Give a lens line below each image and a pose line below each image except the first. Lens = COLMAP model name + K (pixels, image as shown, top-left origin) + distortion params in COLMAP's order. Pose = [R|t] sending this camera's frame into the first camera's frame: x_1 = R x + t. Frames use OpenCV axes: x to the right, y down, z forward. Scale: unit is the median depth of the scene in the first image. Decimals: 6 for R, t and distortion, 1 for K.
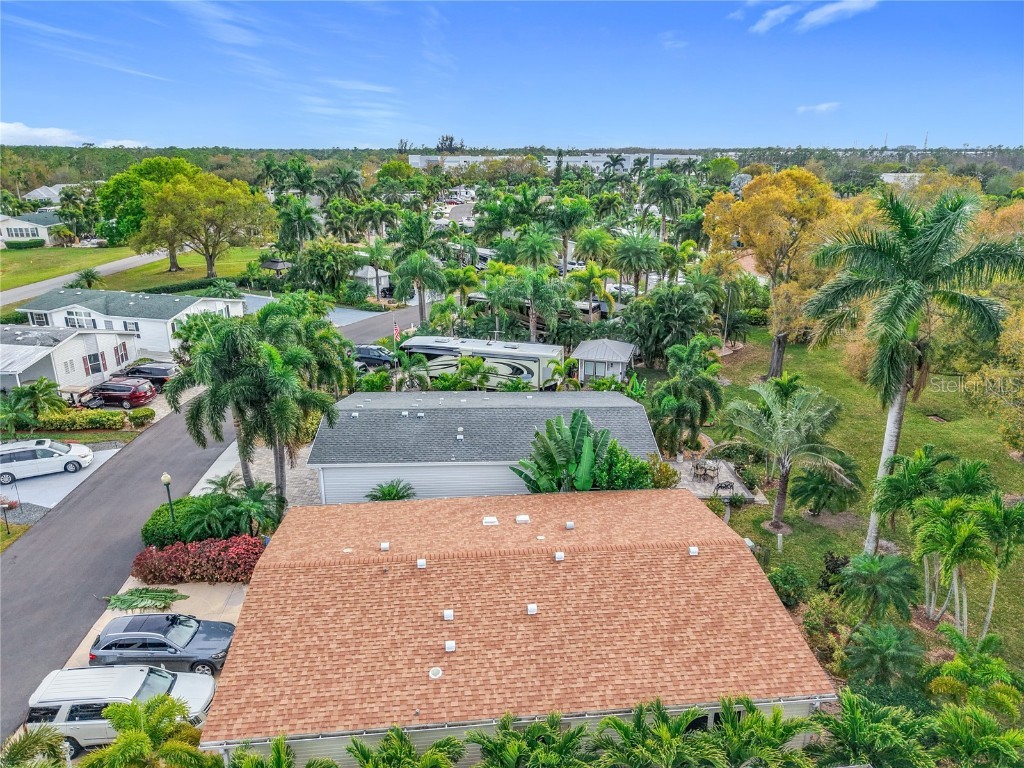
lens RADIAL K [[698.7, 0, 504.9], [0, 698.7, 385.9], [0, 0, 1]] dist [0.038911, -0.039500]
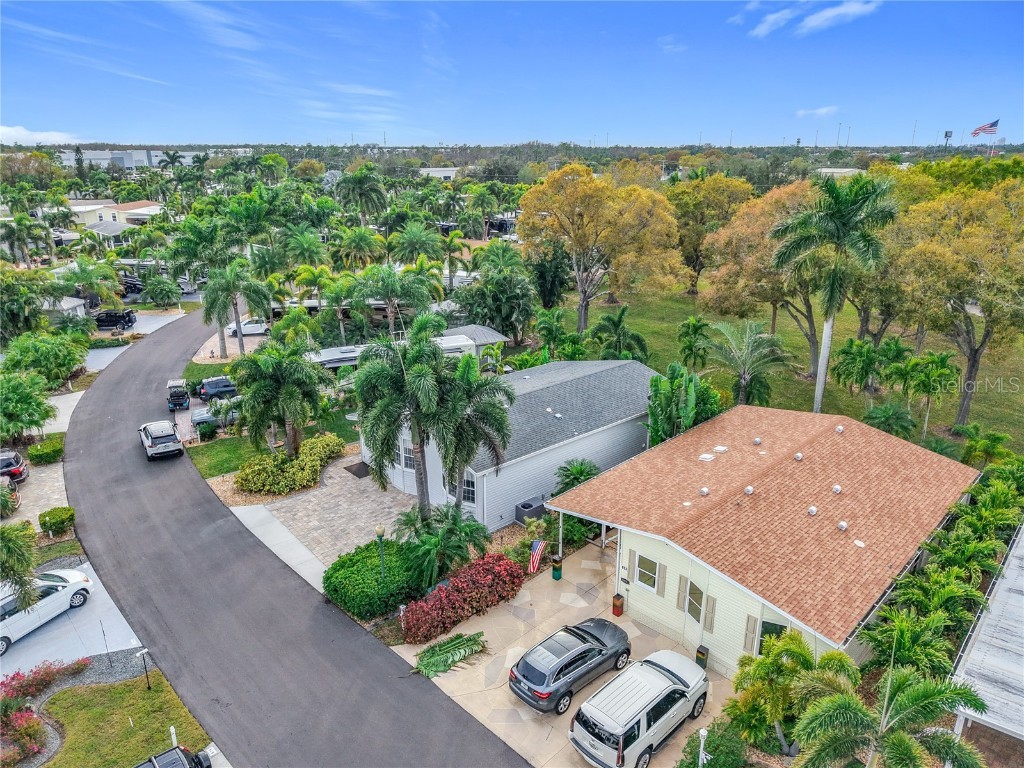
lens RADIAL K [[698.7, 0, 518.5], [0, 698.7, 377.7], [0, 0, 1]] dist [0.038911, -0.039500]
pose [[0.766509, -0.199707, 0.610394, -0.512704], [0.203493, 0.976975, 0.064105, -0.044691], [-0.609142, 0.075074, 0.789500, 0.118565]]
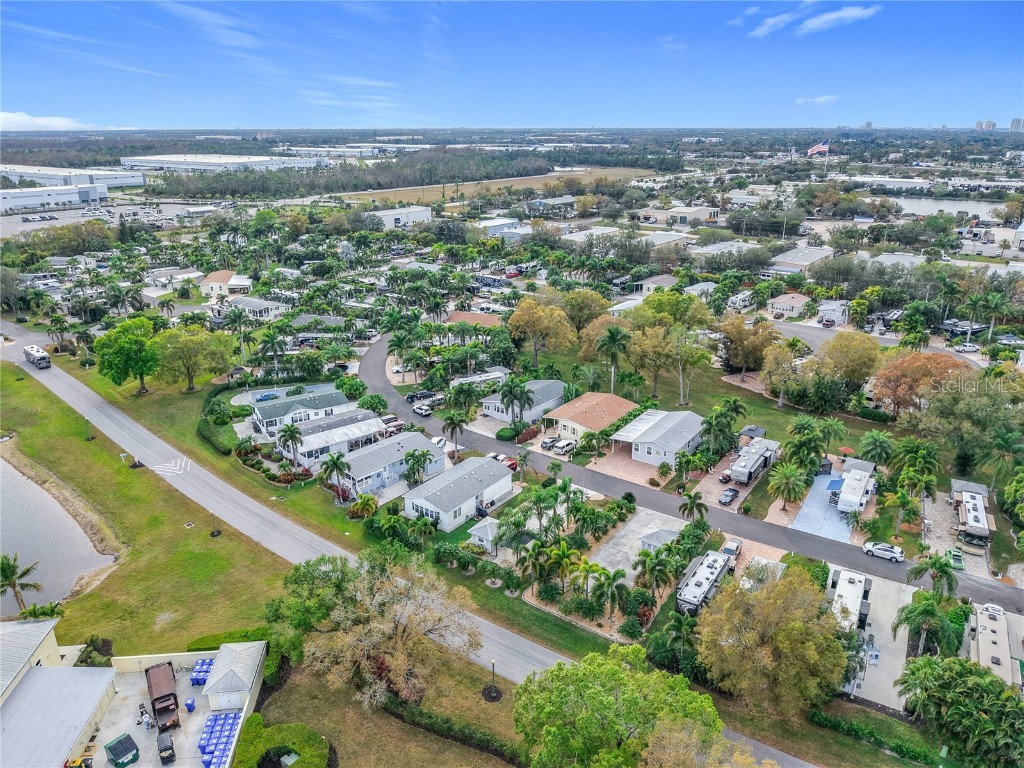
lens RADIAL K [[698.7, 0, 507.9], [0, 698.7, 393.6], [0, 0, 1]] dist [0.038911, -0.039500]
pose [[0.680237, -0.263358, 0.684047, -2.013003], [0.239535, 0.961857, 0.132114, -0.359964], [-0.692749, 0.073984, 0.717374, -1.221267]]
